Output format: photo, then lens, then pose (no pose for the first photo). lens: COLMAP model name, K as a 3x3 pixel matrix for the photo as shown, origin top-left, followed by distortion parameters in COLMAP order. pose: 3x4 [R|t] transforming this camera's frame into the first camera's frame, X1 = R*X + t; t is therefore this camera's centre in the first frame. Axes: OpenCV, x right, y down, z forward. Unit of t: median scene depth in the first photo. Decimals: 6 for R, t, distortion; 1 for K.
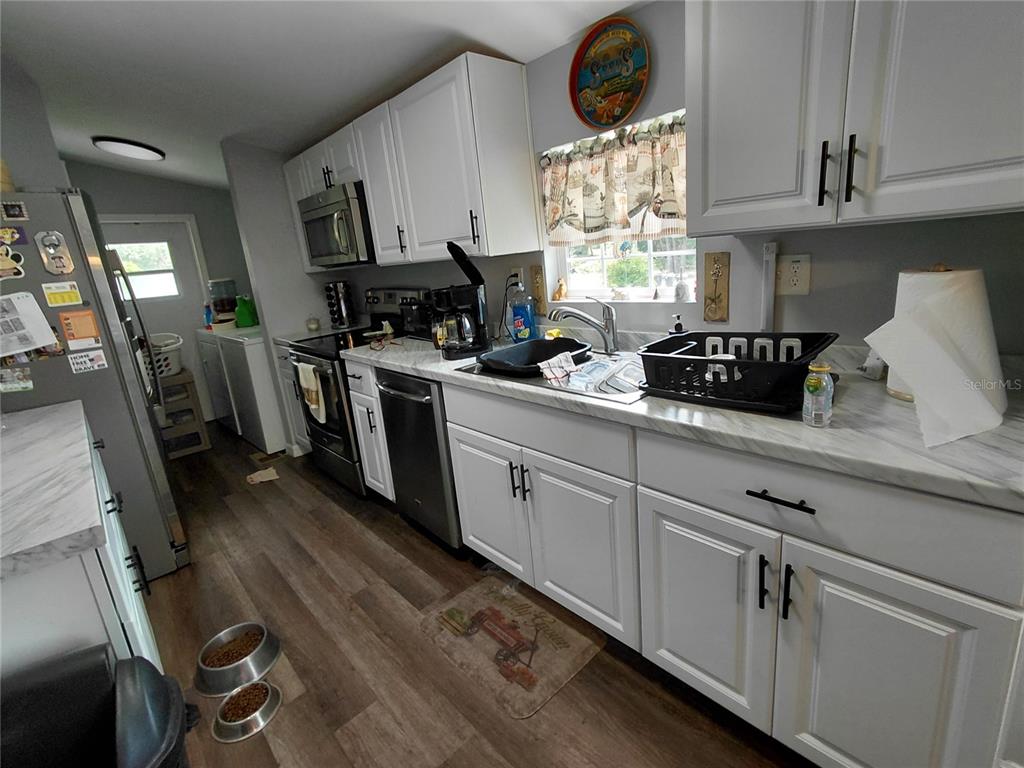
lens RADIAL K [[477.7, 0, 523.7], [0, 477.7, 368.5], [0, 0, 1]] dist [-0.012277, -0.000015]
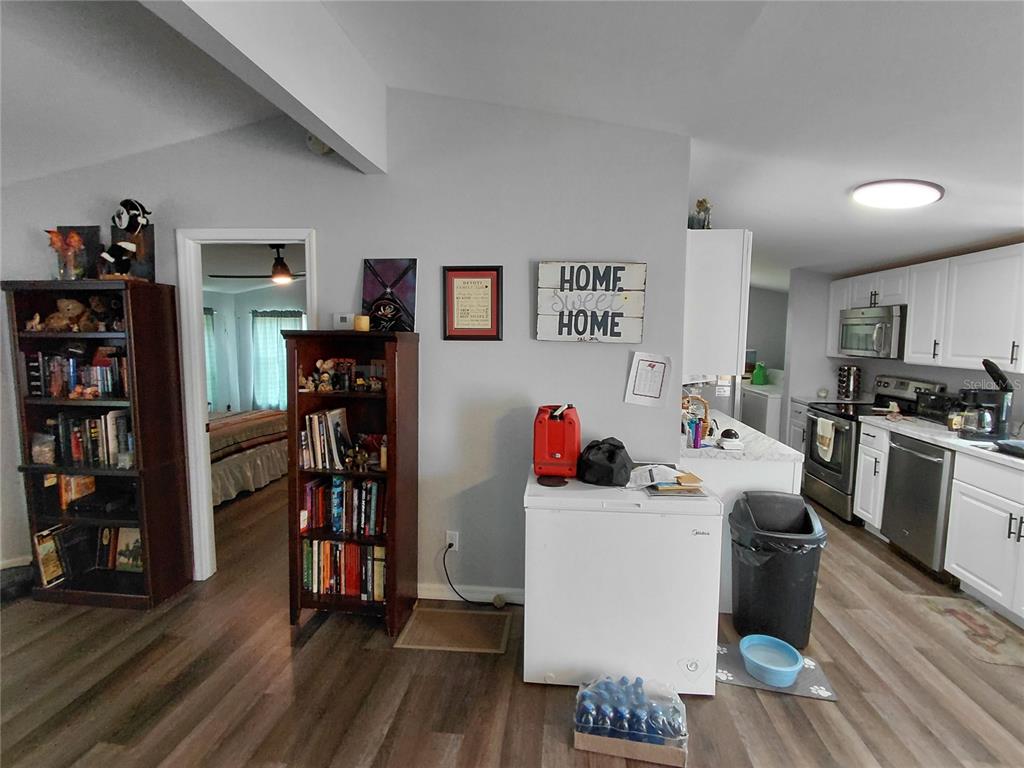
lens RADIAL K [[474.7, 0, 513.7], [0, 474.7, 377.0], [0, 0, 1]] dist [-0.003836, 0.001382]
pose [[0.637557, 0.167354, -0.752006, 0.019325], [-0.247307, 0.968919, 0.005958, 0.134112], [0.729630, 0.182178, 0.659129, -1.002048]]
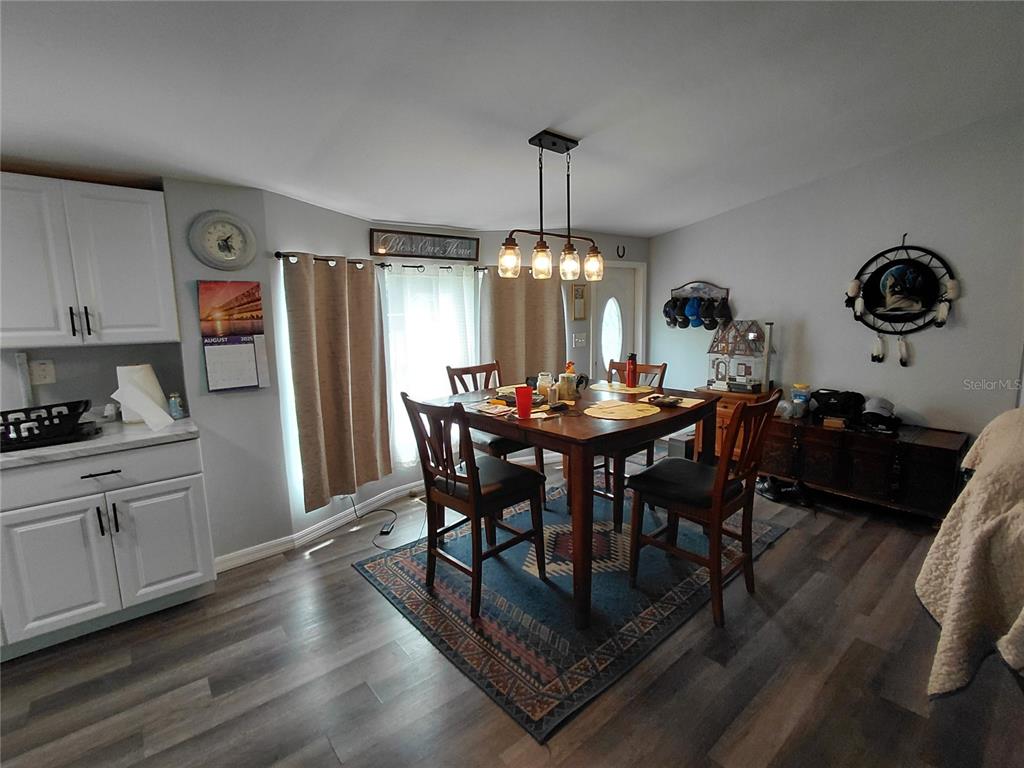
lens RADIAL K [[479.5, 0, 512.0], [0, 479.5, 384.0], [0, 0, 1]] dist [-0.011741, 0.000075]
pose [[0.063251, -0.064091, 0.995938, -0.711576], [0.254152, 0.966068, 0.046028, 0.132586], [-0.965094, 0.250208, 0.077394, -0.507748]]
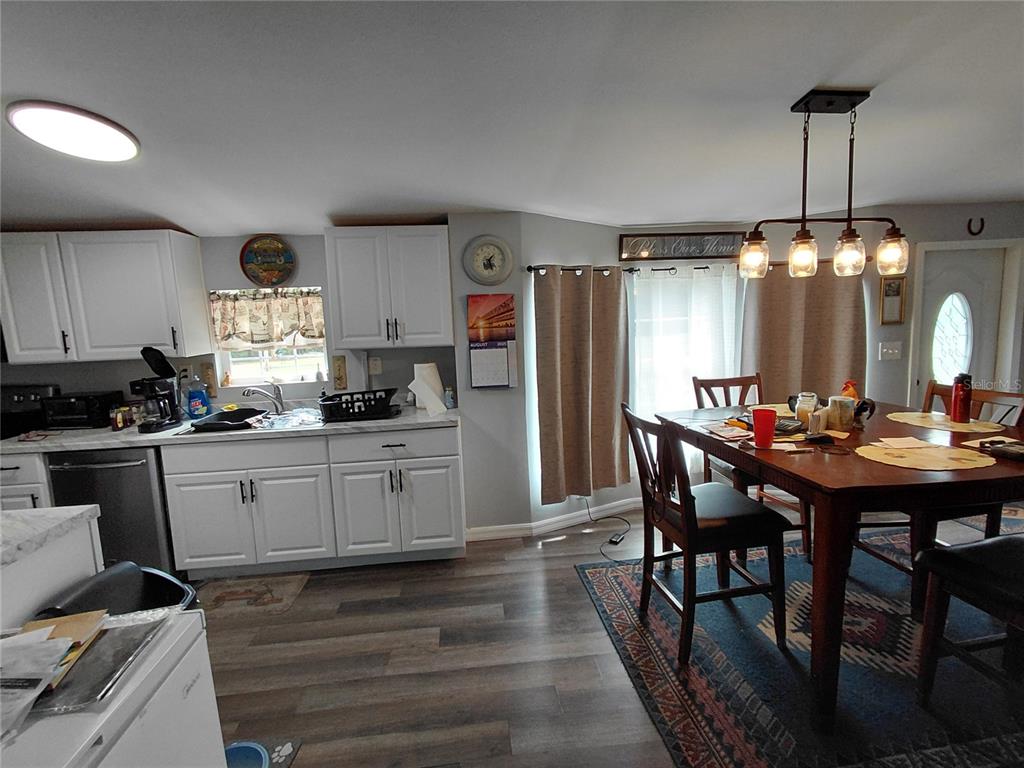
lens RADIAL K [[480.7, 0, 507.5], [0, 480.7, 380.4], [0, 0, 1]] dist [-0.010108, -0.000108]
pose [[0.616747, -0.033460, 0.786450, -0.622246], [0.172401, 0.980581, -0.093480, 0.143601], [-0.768050, 0.193238, 0.610539, -0.644072]]
